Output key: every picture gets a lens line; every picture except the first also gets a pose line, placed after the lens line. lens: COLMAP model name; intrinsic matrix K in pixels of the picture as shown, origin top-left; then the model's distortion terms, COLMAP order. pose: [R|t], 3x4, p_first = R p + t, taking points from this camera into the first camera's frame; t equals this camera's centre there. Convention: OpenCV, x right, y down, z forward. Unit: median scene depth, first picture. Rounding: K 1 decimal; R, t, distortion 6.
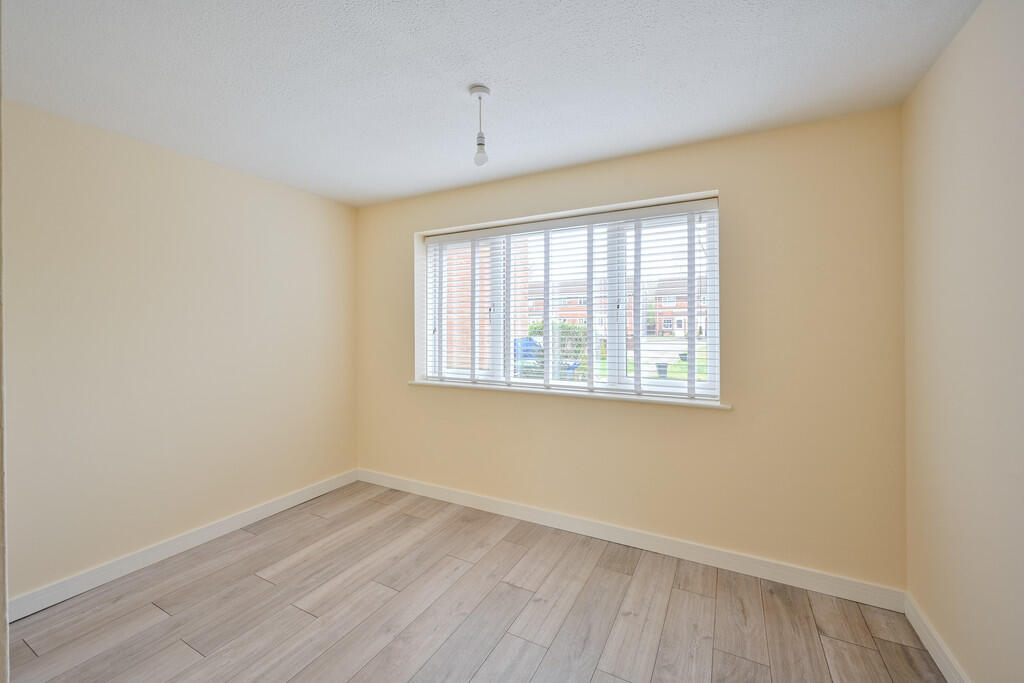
lens RADIAL K [[406.4, 0, 515.7], [0, 406.4, 325.3], [0, 0, 1]] dist [0.001060, 0.000151]
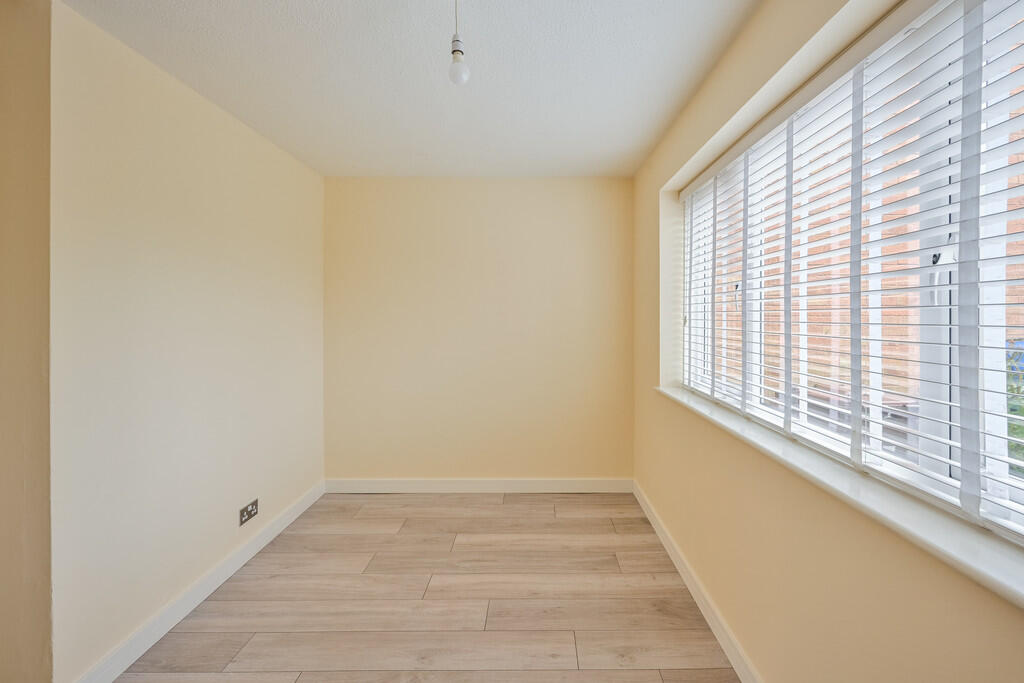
lens RADIAL K [[428.6, 0, 540.5], [0, 428.6, 315.9], [0, 0, 1]] dist [-0.000422, -0.000017]
pose [[0.479912, 0.004075, -0.877307, 0.492192], [0.001371, 0.999985, 0.005395, 0.000201], [0.877315, -0.003792, 0.479899, 0.613584]]
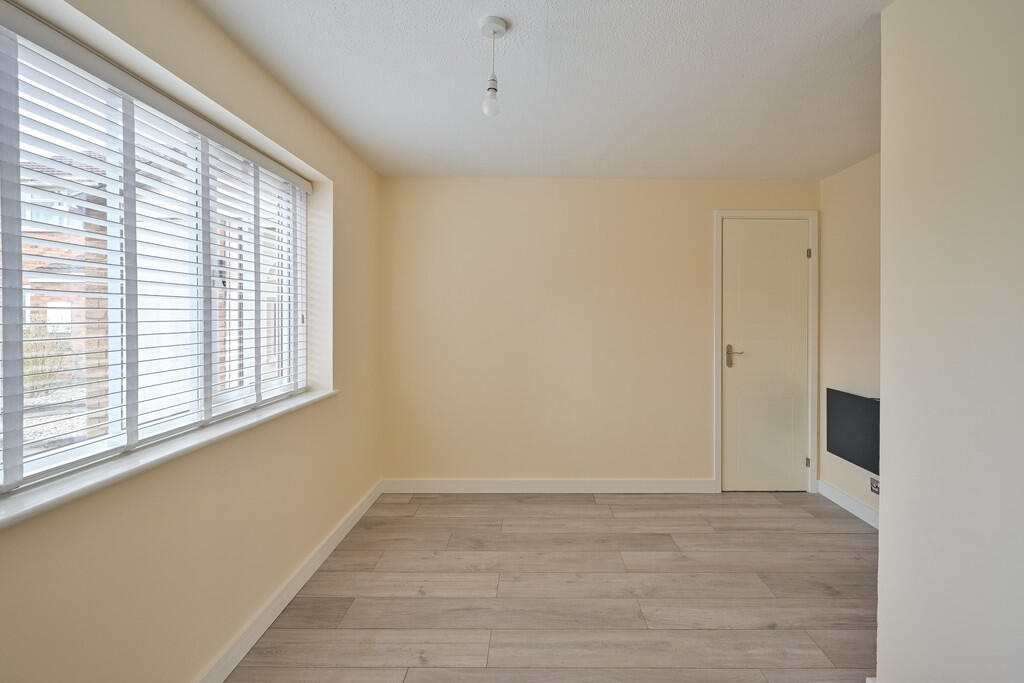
lens RADIAL K [[428.6, 0, 540.5], [0, 428.6, 315.9], [0, 0, 1]] dist [-0.000422, -0.000017]
pose [[-0.475423, -0.004594, 0.879745, -0.708566], [-0.006846, 0.999975, 0.001522, 0.002331], [-0.879731, -0.005299, -0.475443, 1.078493]]
